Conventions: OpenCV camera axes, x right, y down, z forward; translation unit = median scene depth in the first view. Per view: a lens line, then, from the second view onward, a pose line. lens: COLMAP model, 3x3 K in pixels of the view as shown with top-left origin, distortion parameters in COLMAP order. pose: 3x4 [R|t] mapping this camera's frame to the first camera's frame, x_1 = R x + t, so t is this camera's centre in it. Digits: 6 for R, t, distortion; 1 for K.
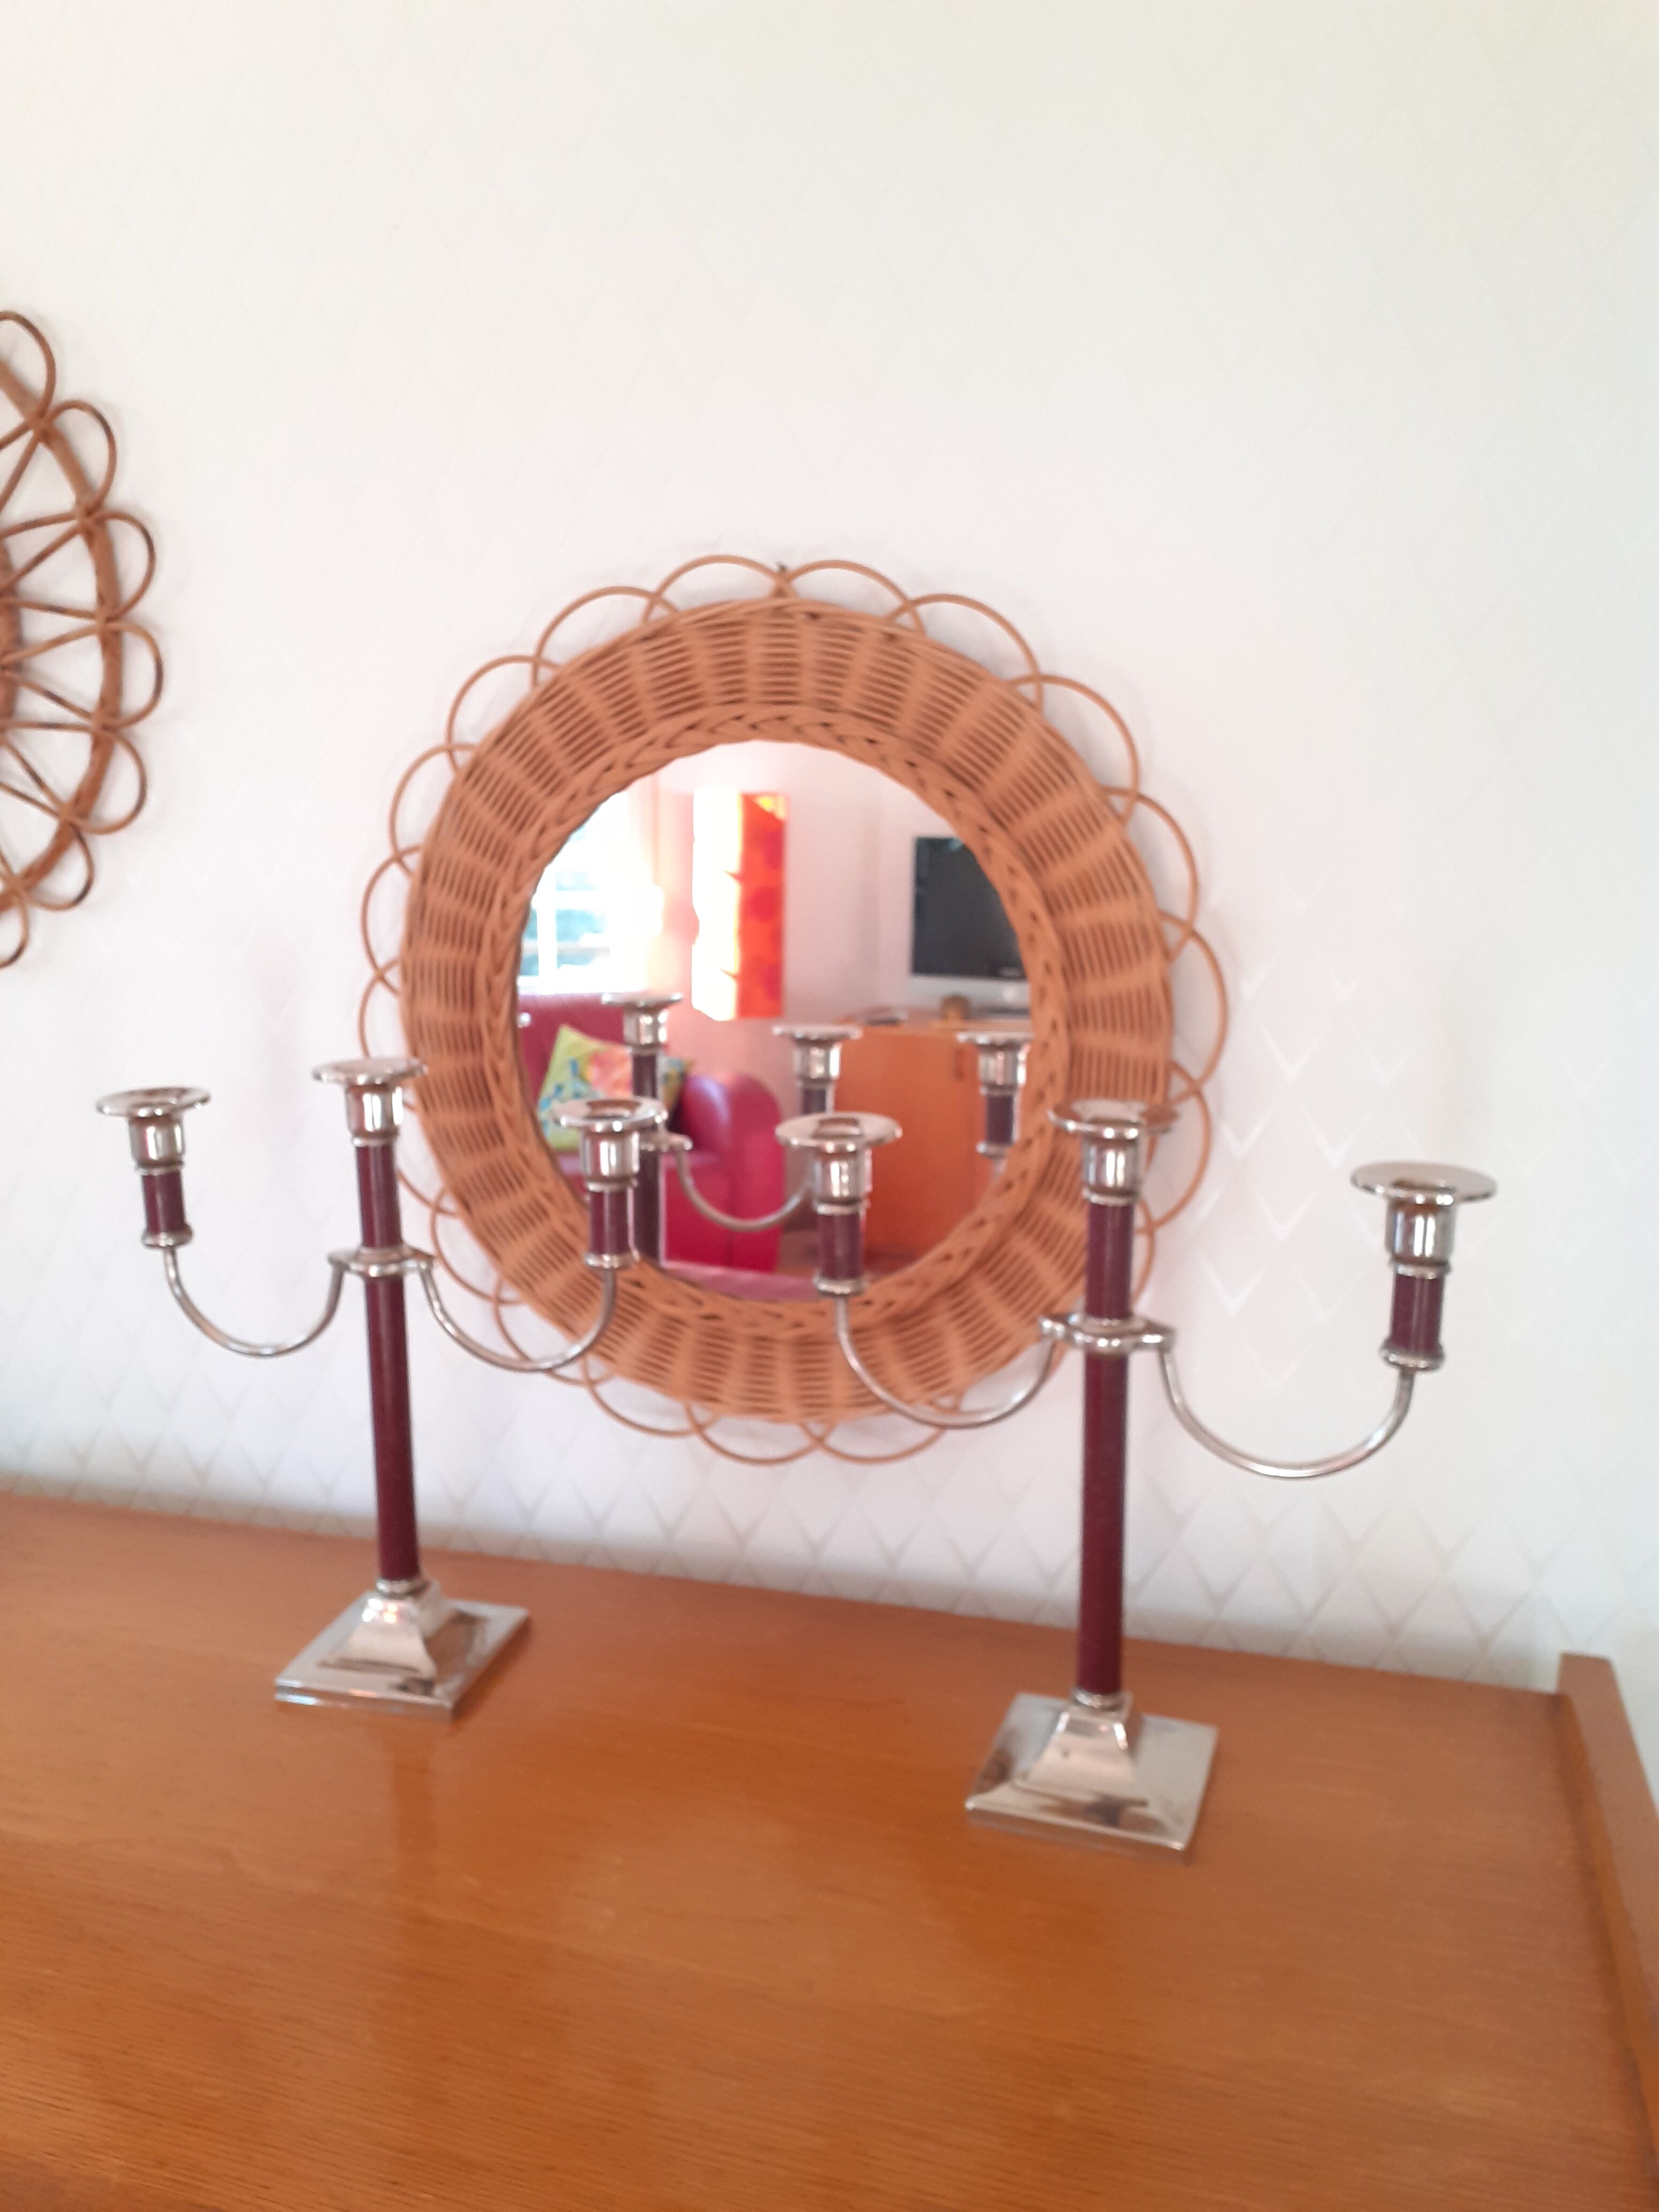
lens RADIAL K [[1745.7, 0, 829.3], [0, 1745.7, 1114.7], [0, 0, 1]] dist [0.072844, -0.009720]
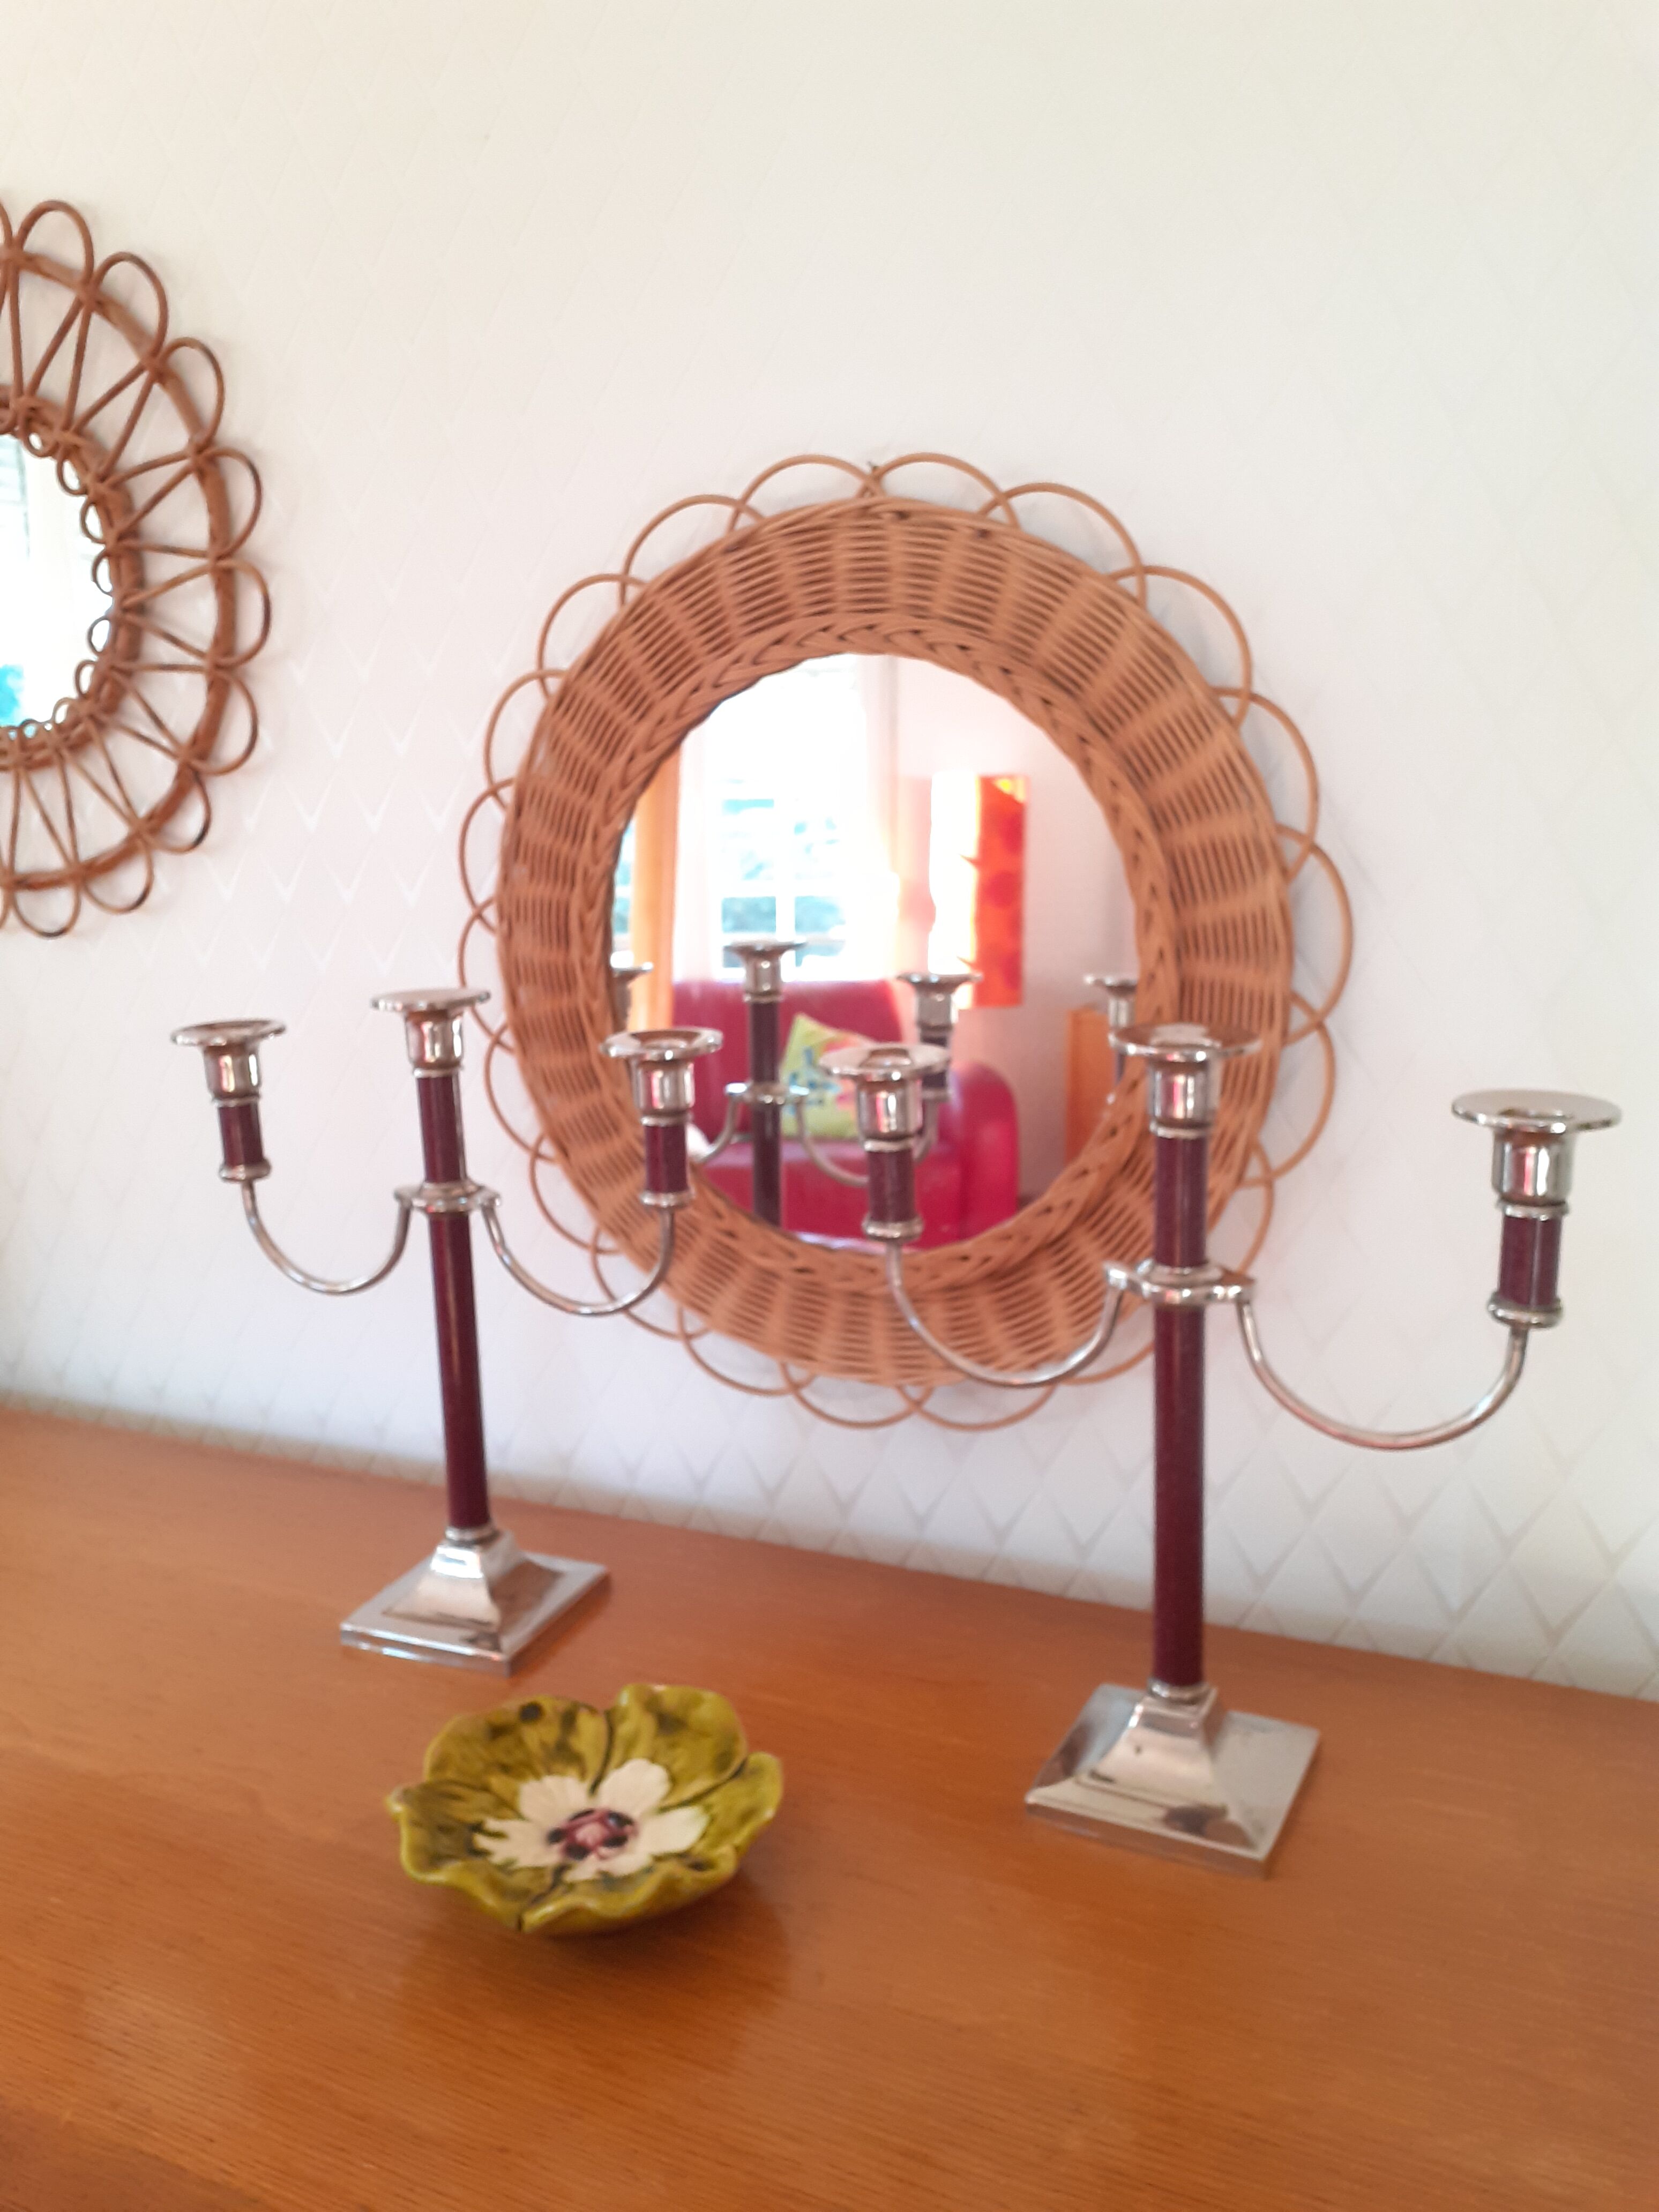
lens RADIAL K [[1754.8, 0, 830.6], [0, 1754.8, 1103.8], [0, 0, 1]] dist [0.057734, -0.002470]
pose [[0.989481, 0.009138, -0.144377, 0.090974], [-0.009653, 0.999949, -0.002870, 0.031272], [0.144343, 0.004234, 0.989519, 0.067915]]
